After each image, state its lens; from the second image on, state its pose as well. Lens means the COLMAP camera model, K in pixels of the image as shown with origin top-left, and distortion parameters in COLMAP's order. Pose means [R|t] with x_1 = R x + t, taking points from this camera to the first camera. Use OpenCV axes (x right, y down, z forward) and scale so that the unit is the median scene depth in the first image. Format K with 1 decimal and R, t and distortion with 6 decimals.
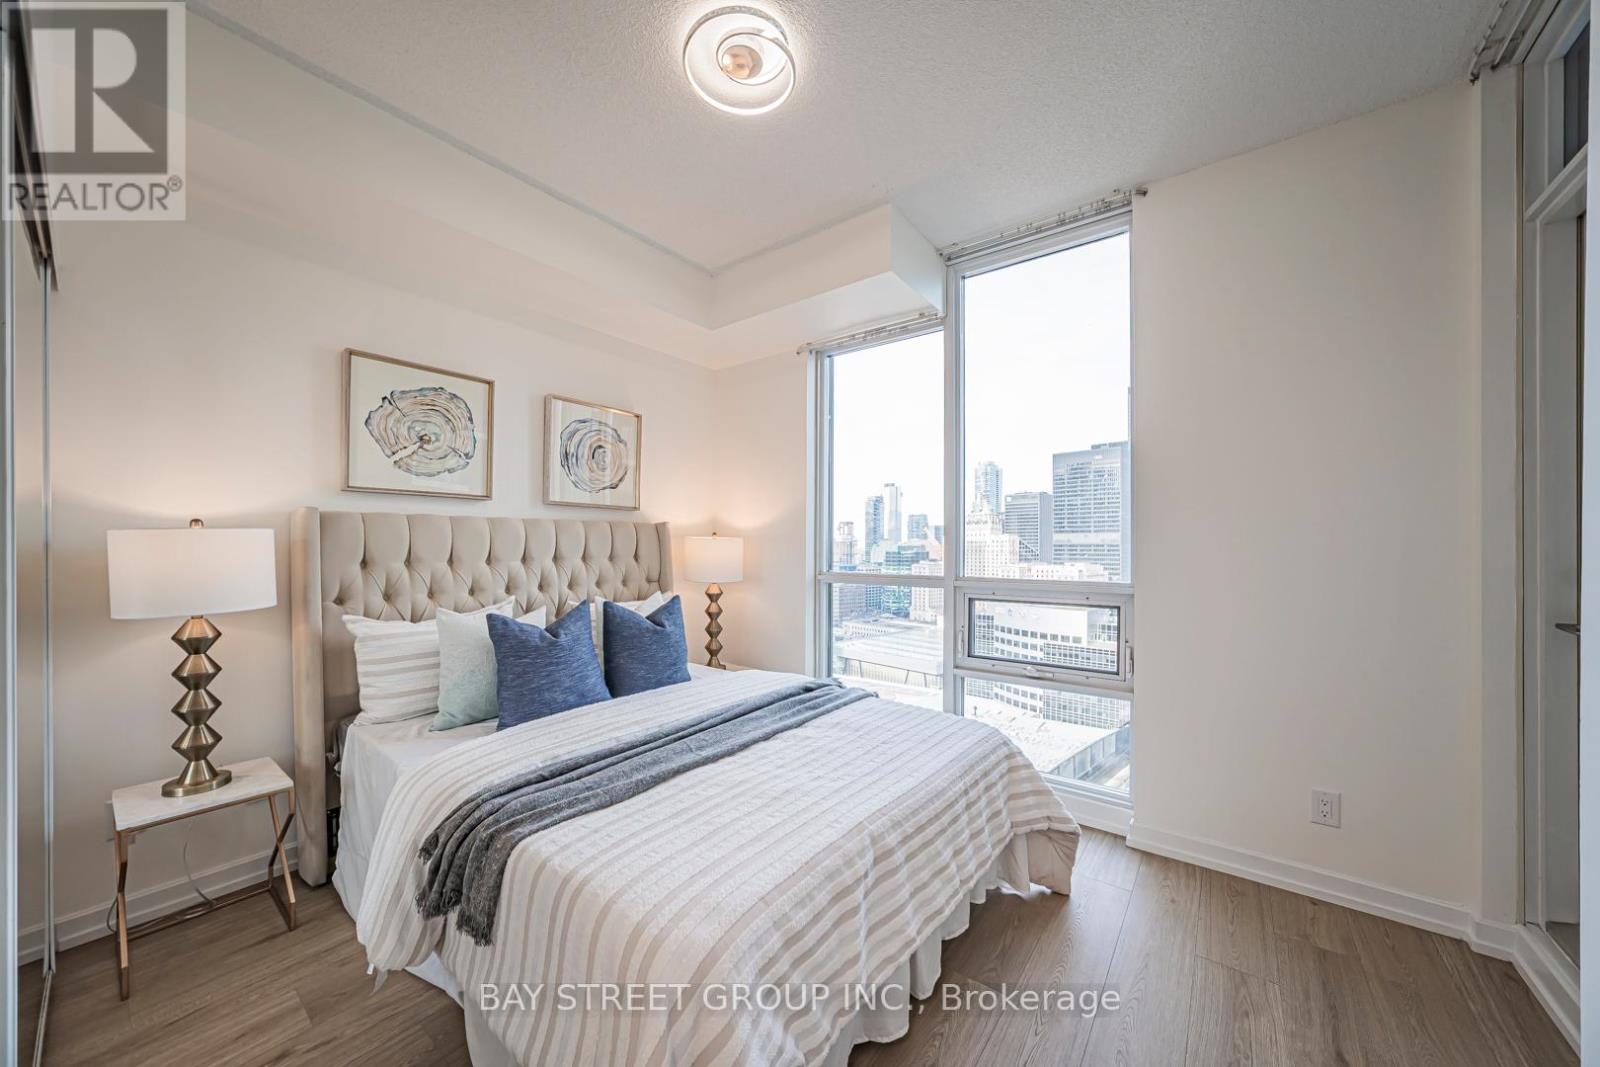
lens RADIAL K [[566.8, 0, 787.9], [0, 566.8, 538.5], [0, 0, 1]] dist [-0.022714, 0.006476]
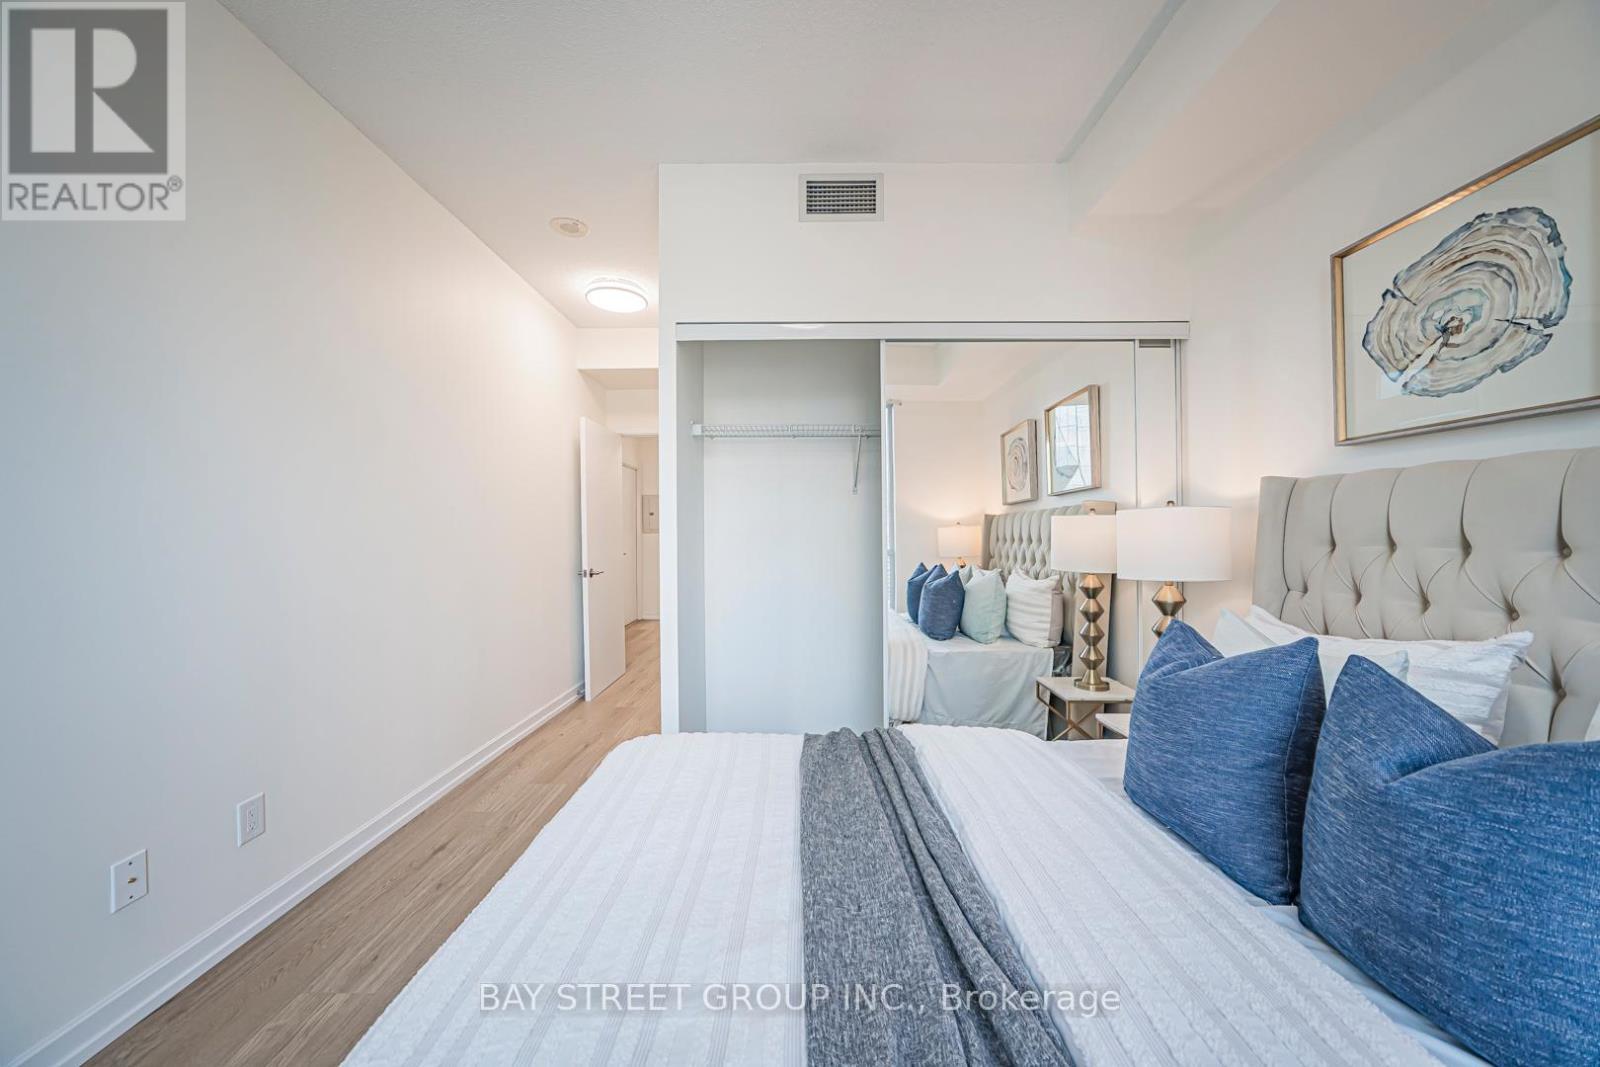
lens RADIAL K [[566.8, 0, 797.7], [0, 566.8, 534.5], [0, 0, 1]] dist [-0.022714, 0.006476]
pose [[-0.781592, 0.005762, -0.623764, 0.203914], [0.014730, 0.999849, -0.009221, 0.025124], [0.623617, -0.016395, -0.781558, 0.969655]]
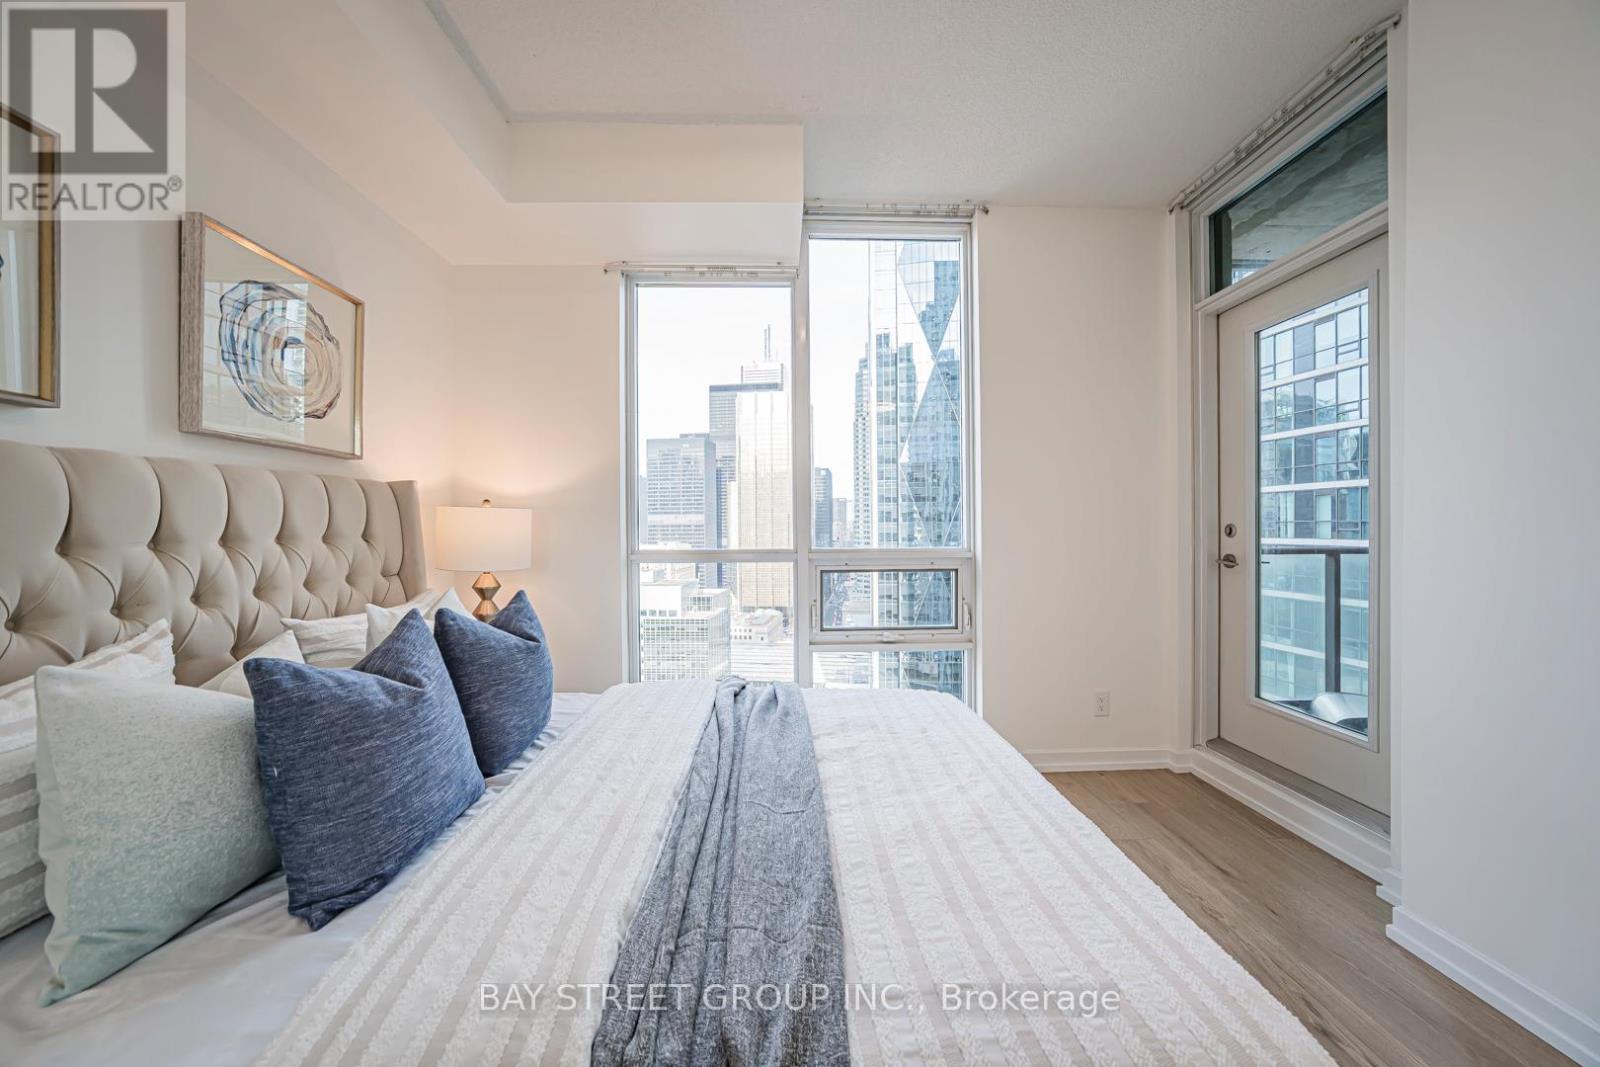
lens RADIAL K [[566.8, 0, 801.7], [0, 566.8, 533.4], [0, 0, 1]] dist [-0.022714, 0.006476]
pose [[0.767624, -0.015260, 0.640719, -0.368760], [-0.000210, 0.999710, 0.024062, 0.019020], [-0.640900, -0.018605, 0.767399, 0.303827]]
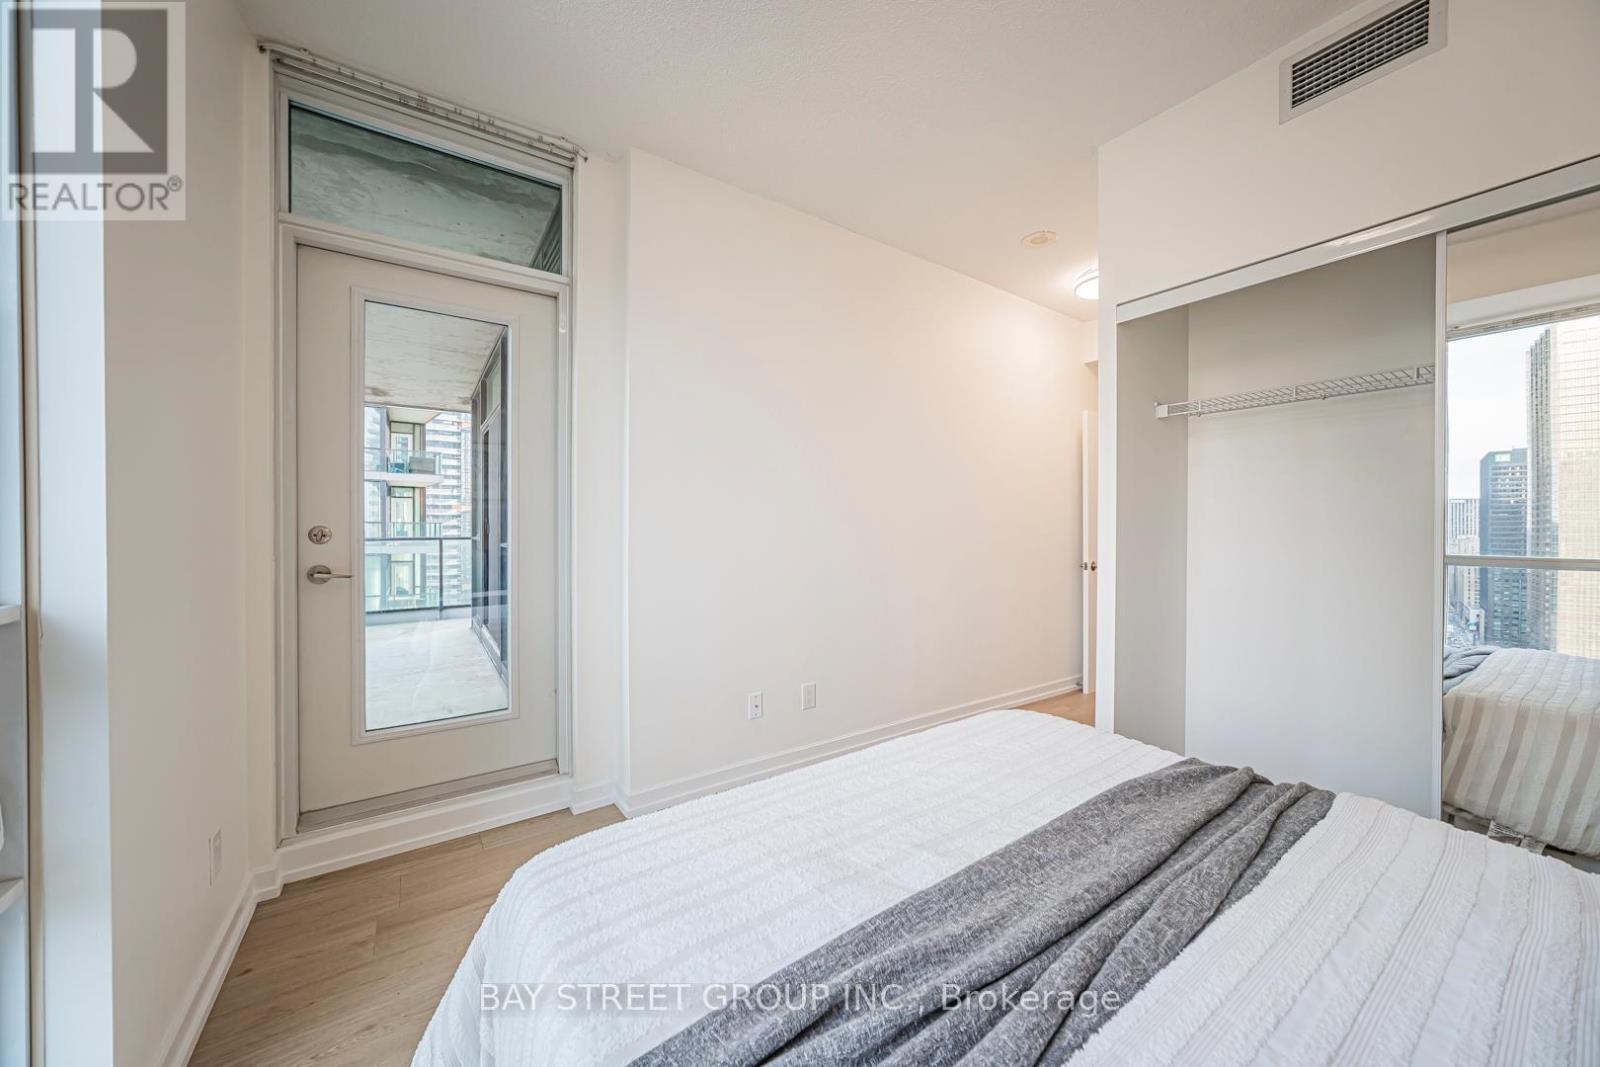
lens RADIAL K [[566.8, 0, 786.9], [0, 566.8, 533.9], [0, 0, 1]] dist [-0.022714, 0.006476]
pose [[-0.951807, -0.009225, 0.306559, 0.007956], [-0.010140, 0.999948, -0.001390, 0.030778], [-0.306530, -0.004432, -0.951851, 1.112309]]
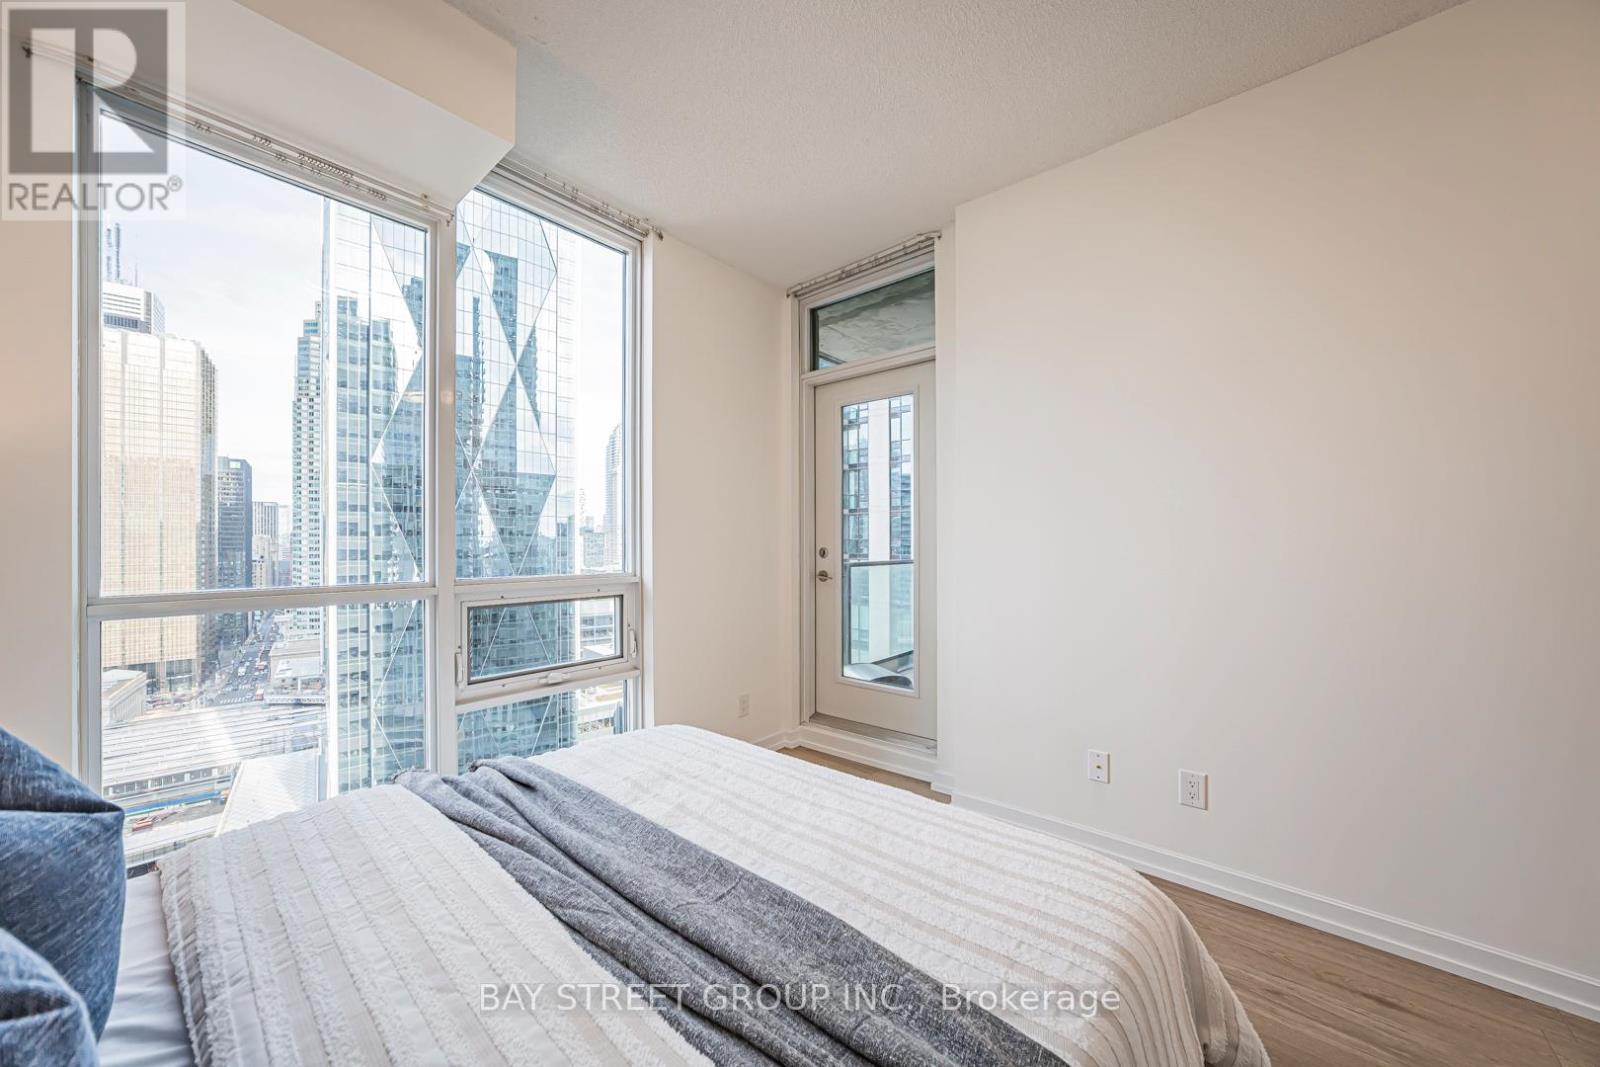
lens RADIAL K [[566.8, 0, 808.0], [0, 566.8, 544.2], [0, 0, 1]] dist [-0.022714, 0.006476]
pose [[0.034199, -0.008593, 0.999378, -0.470480], [-0.013845, 0.999863, 0.009071, 0.006290], [-0.999319, -0.014147, 0.034075, 0.571070]]
